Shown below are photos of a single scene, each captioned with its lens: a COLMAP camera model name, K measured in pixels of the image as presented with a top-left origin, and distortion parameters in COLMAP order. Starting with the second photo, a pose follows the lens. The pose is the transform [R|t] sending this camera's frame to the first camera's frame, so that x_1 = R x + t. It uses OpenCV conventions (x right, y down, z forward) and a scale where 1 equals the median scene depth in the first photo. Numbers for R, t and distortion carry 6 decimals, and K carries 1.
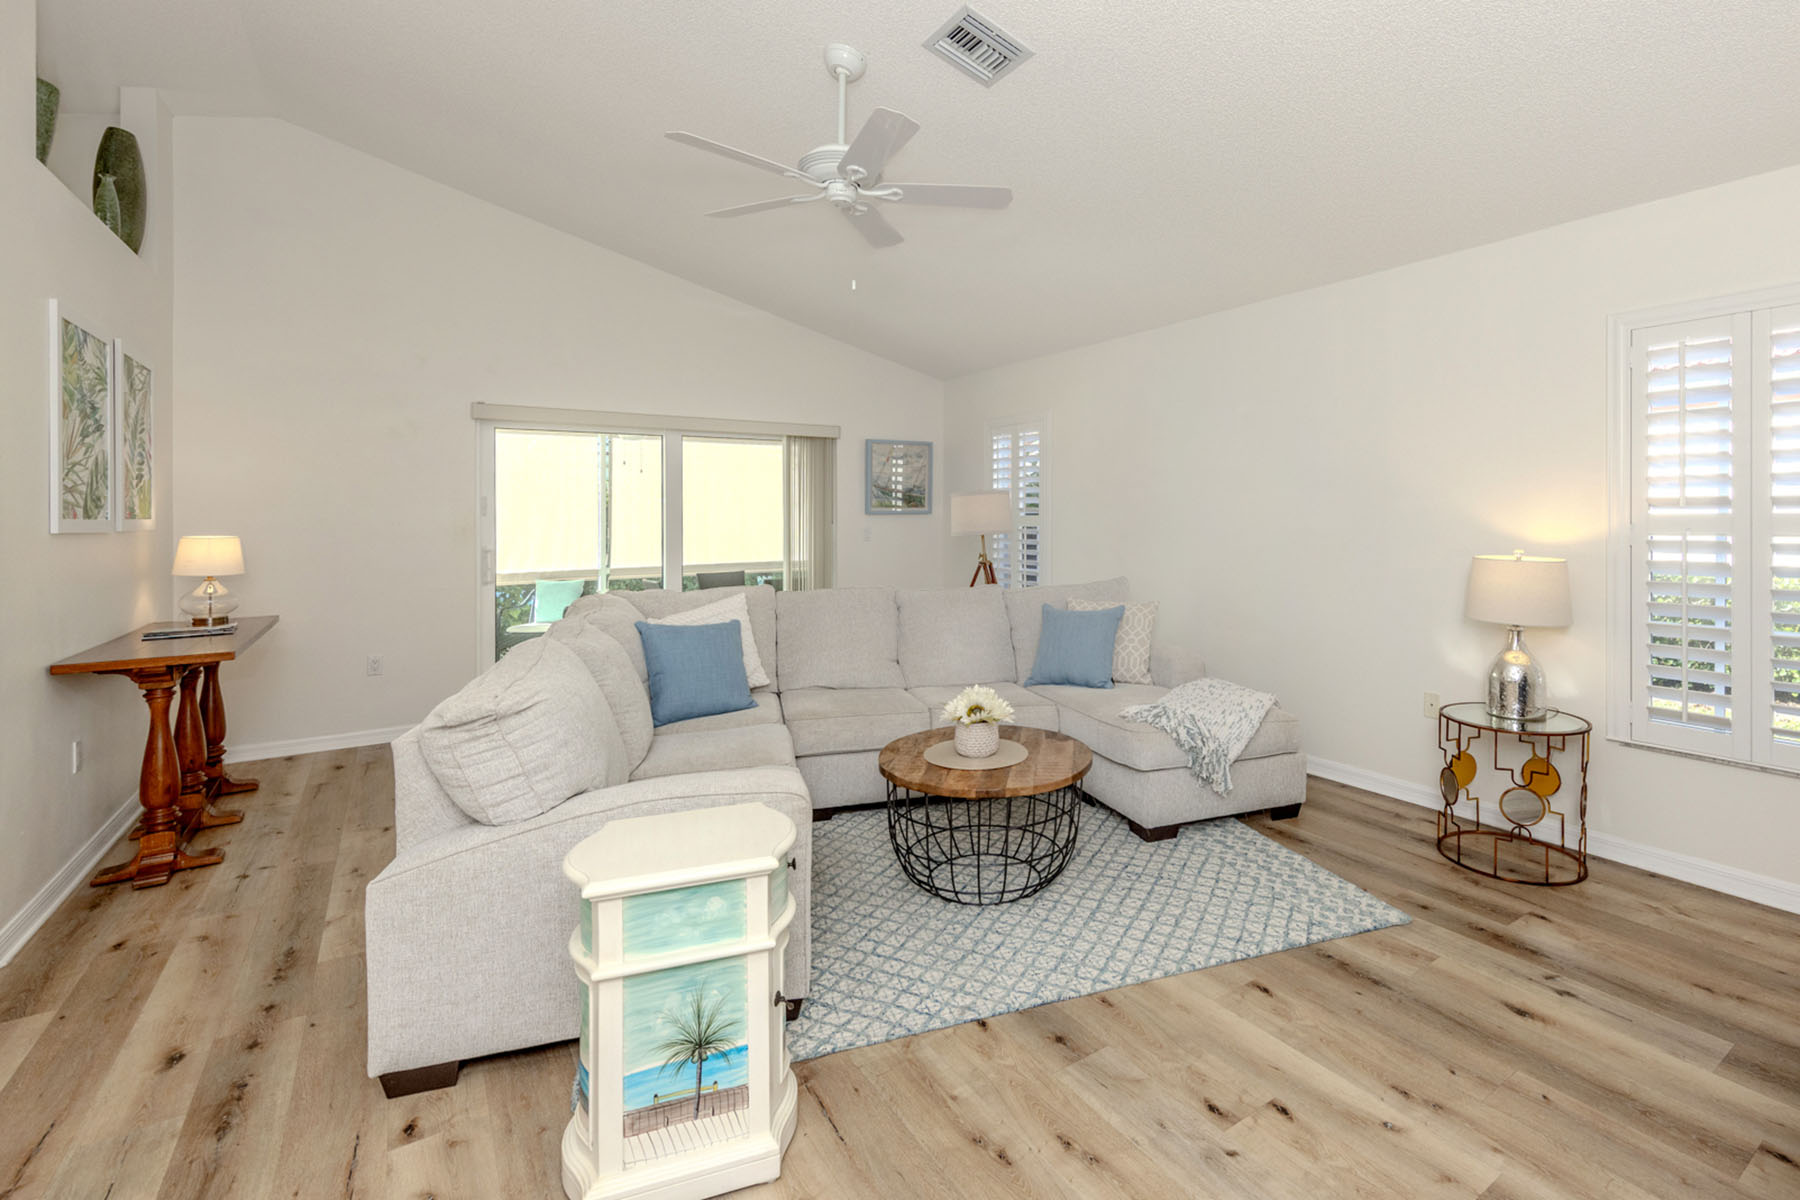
lens RADIAL K [[828.1, 0, 989.4], [0, 828.1, 518.7], [0, 0, 1]] dist [0.003862, -0.000772]
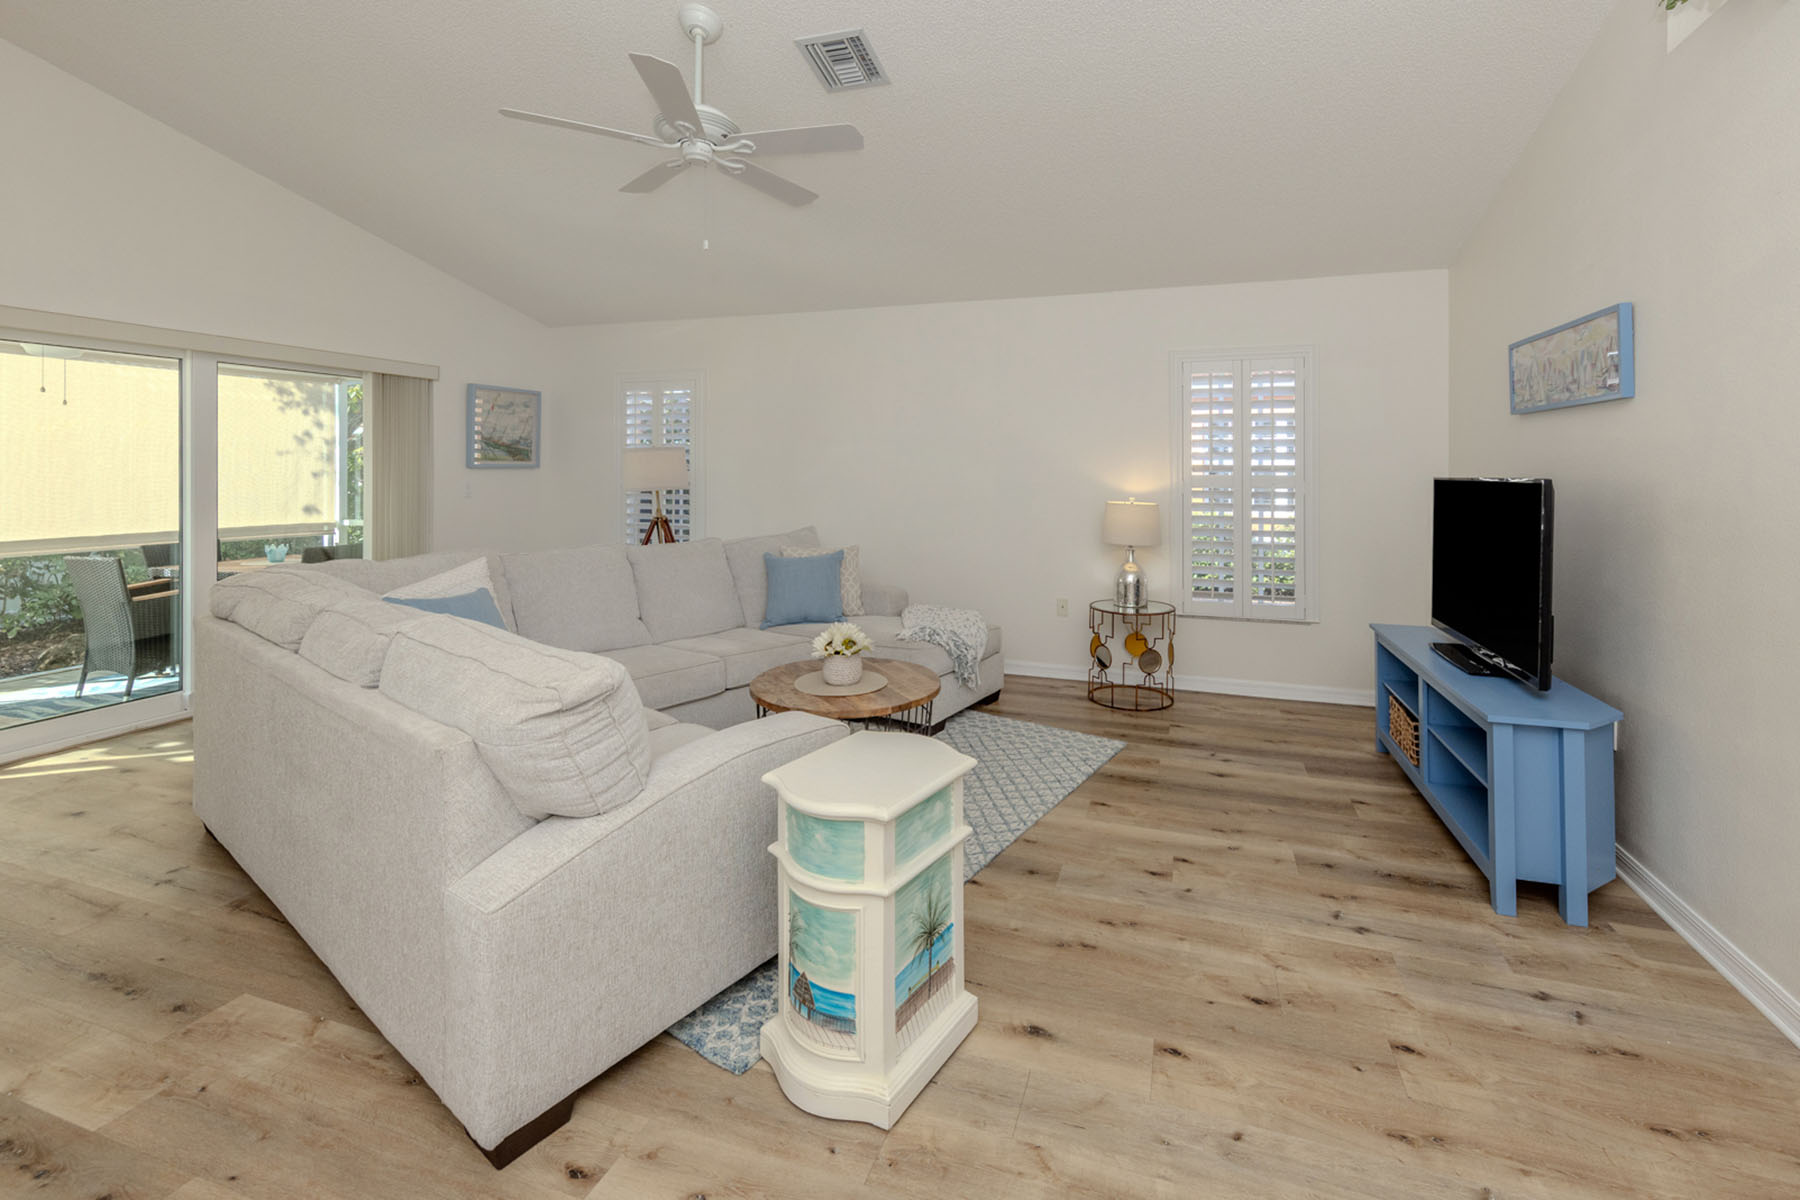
lens RADIAL K [[770.5, 0, 942.8], [0, 770.5, 471.1], [0, 0, 1]] dist [0.002414, 0.000179]
pose [[0.801144, 0.008510, 0.598411, -0.494955], [-0.005688, 0.999962, -0.006605, 0.000903], [-0.598445, 0.001888, 0.801162, 0.067529]]
